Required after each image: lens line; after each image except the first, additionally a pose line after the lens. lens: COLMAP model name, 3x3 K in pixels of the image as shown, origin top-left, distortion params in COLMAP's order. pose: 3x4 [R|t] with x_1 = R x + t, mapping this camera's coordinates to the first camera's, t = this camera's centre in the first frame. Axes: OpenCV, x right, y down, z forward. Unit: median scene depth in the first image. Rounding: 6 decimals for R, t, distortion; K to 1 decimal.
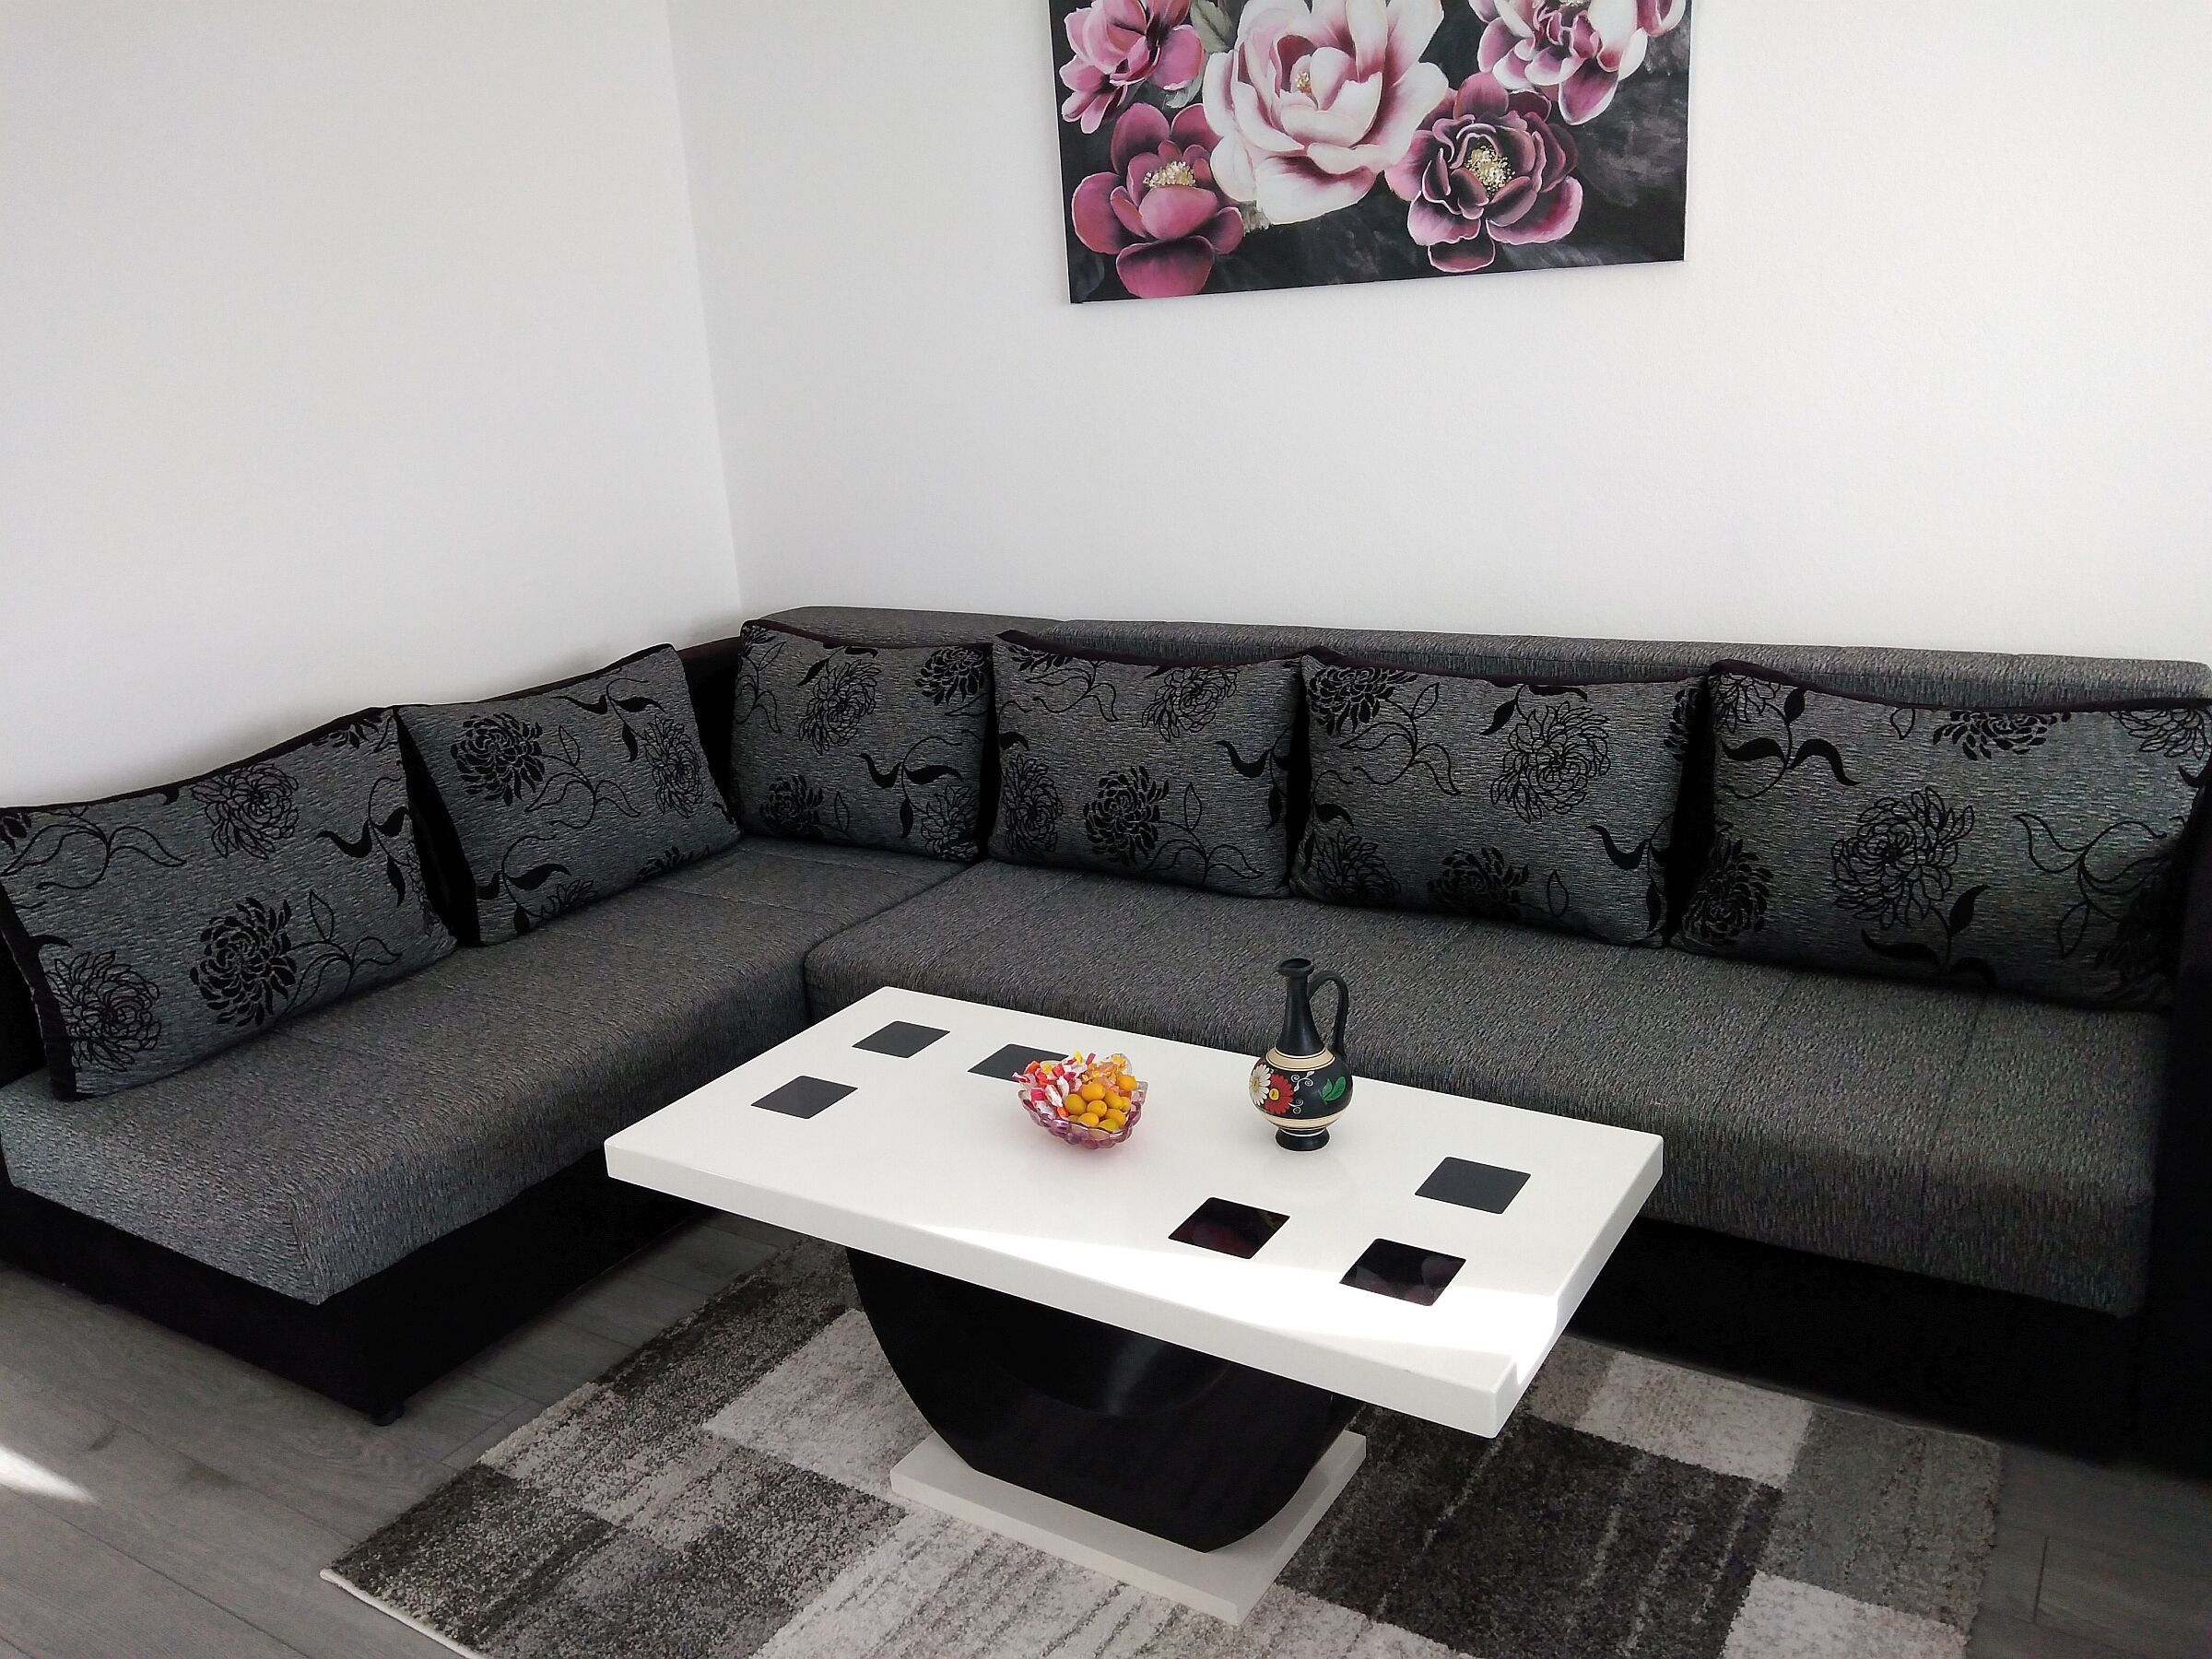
lens RADIAL K [[1744.3, 0, 1106.0], [0, 1744.3, 829.5], [0, 0, 1]] dist [-0.006868, -0.003136]
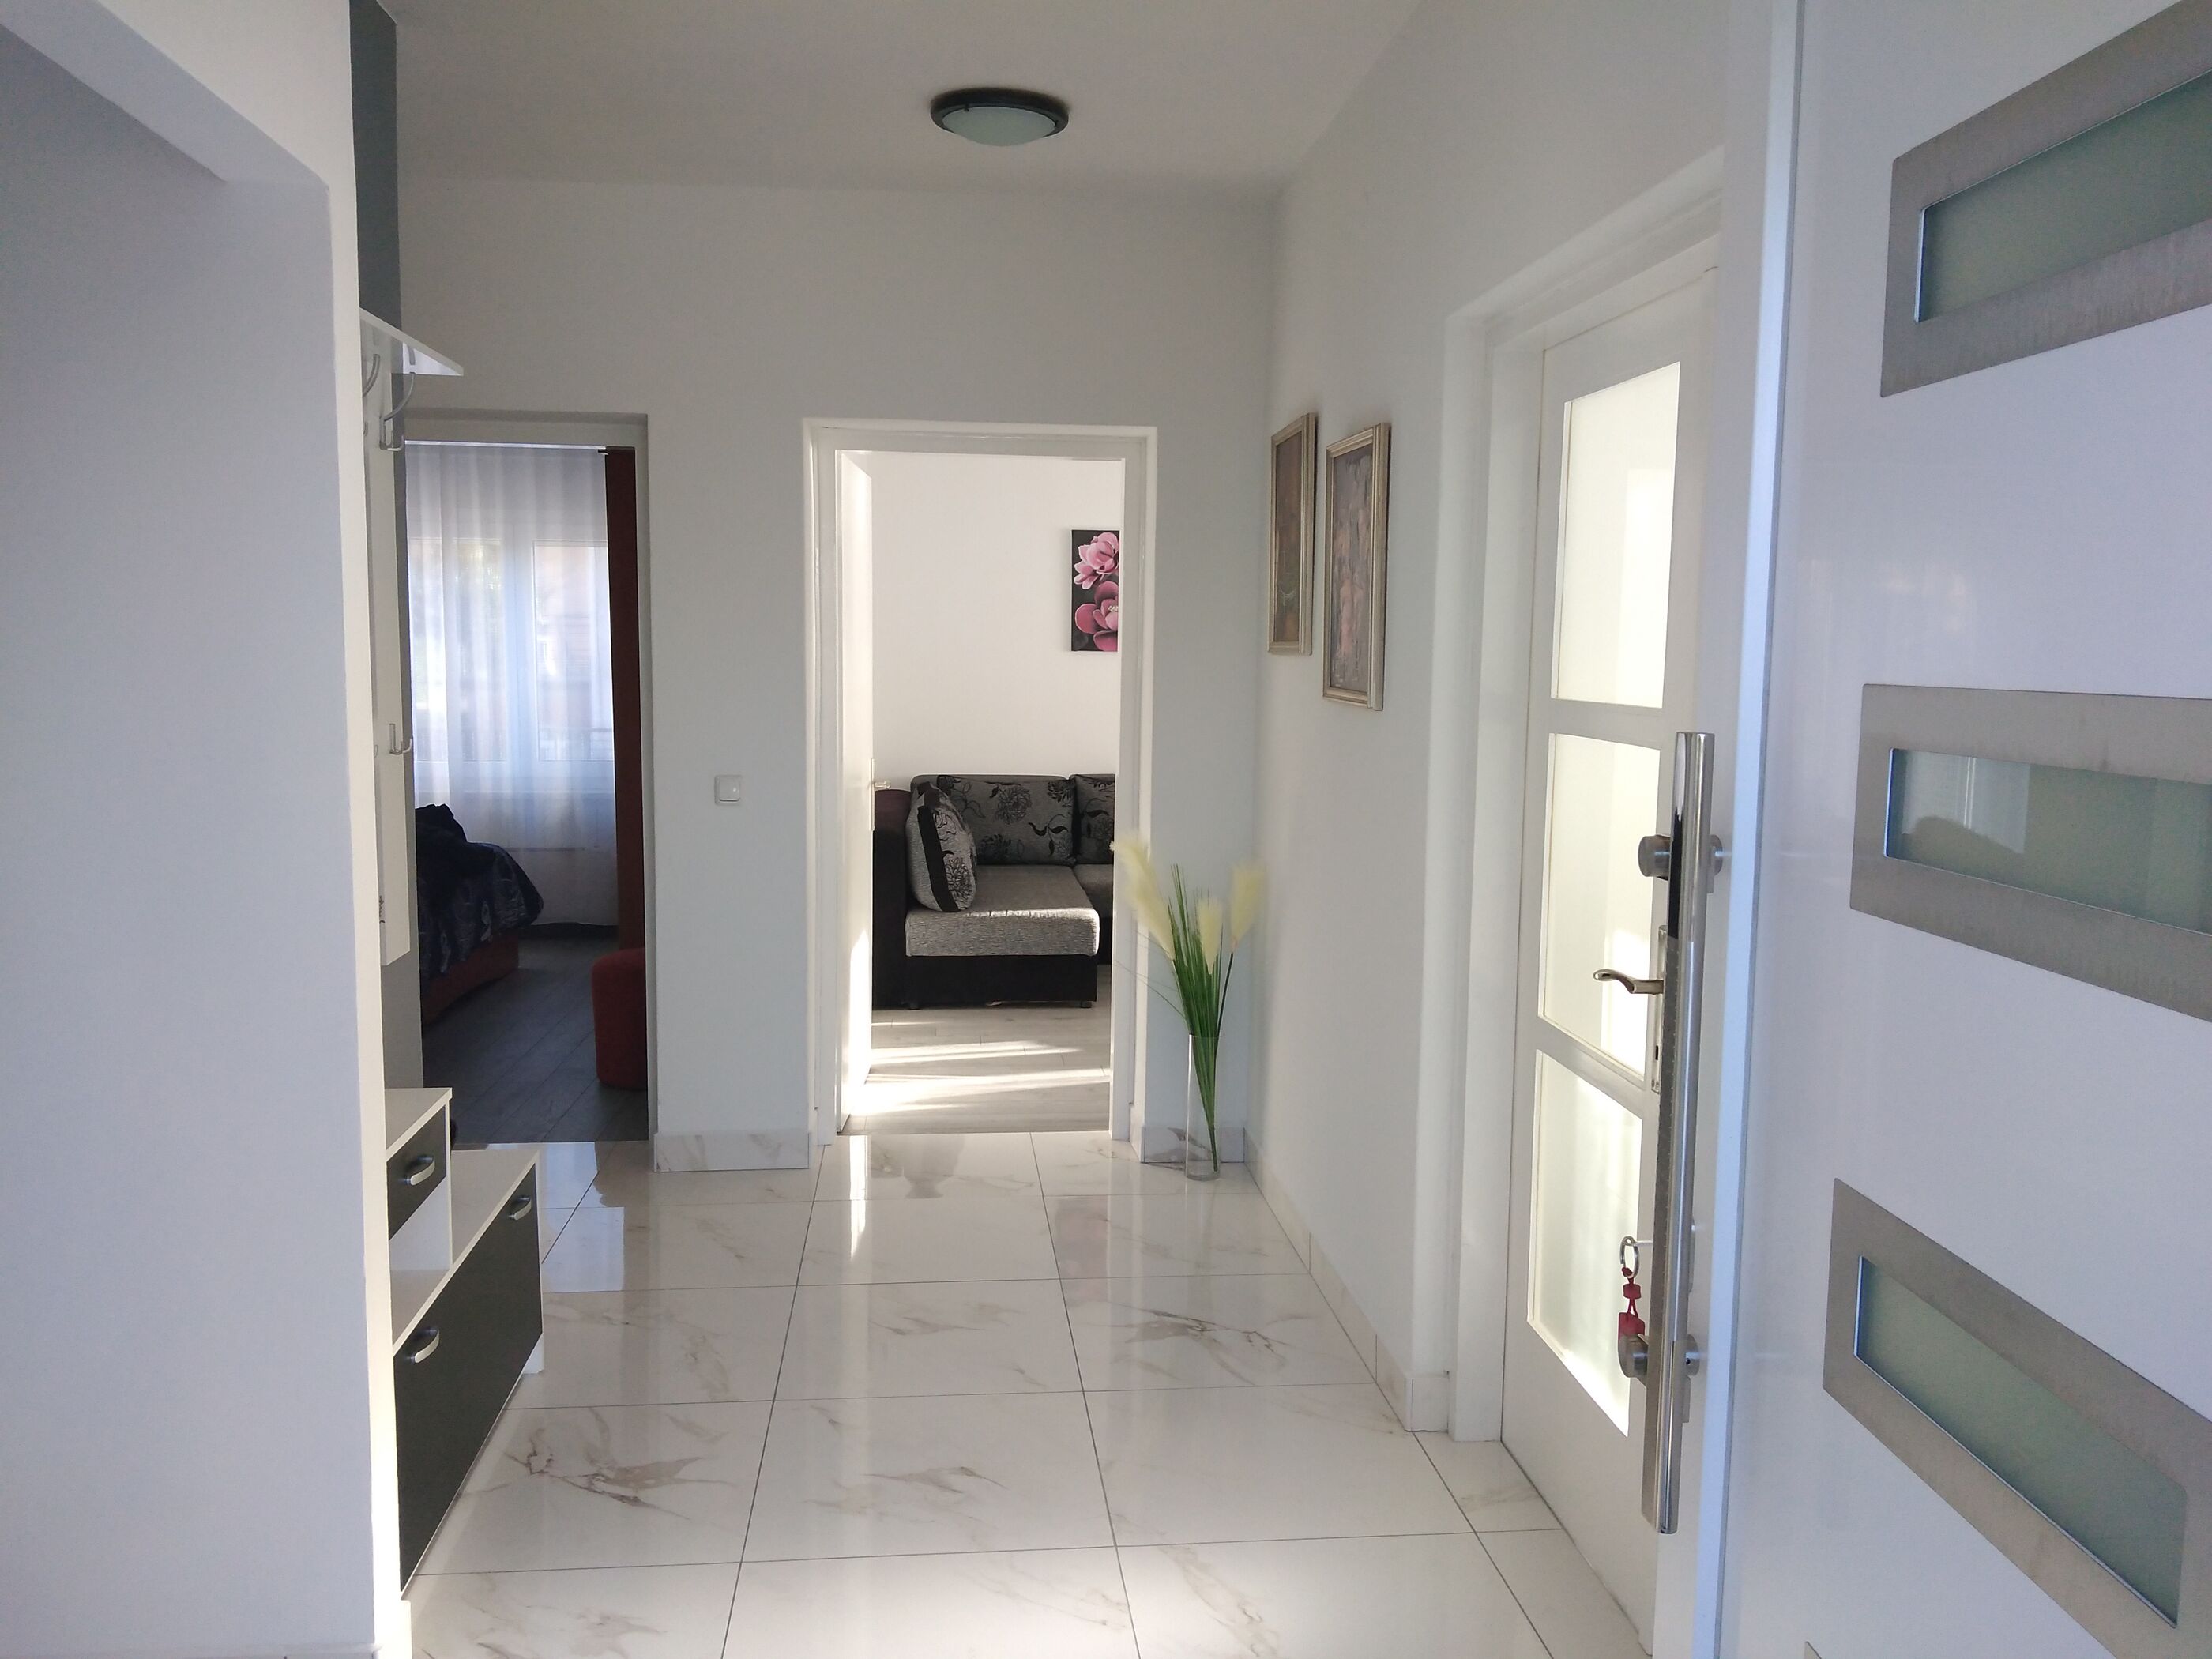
lens RADIAL K [[1744.3, 0, 1106.0], [0, 1744.3, 829.5], [0, 0, 1]] dist [-0.006868, -0.003136]
pose [[0.786264, 0.005384, 0.617867, -1.587122], [0.119311, 0.979820, -0.160367, 0.375283], [-0.606262, 0.199809, 0.769755, -0.956286]]
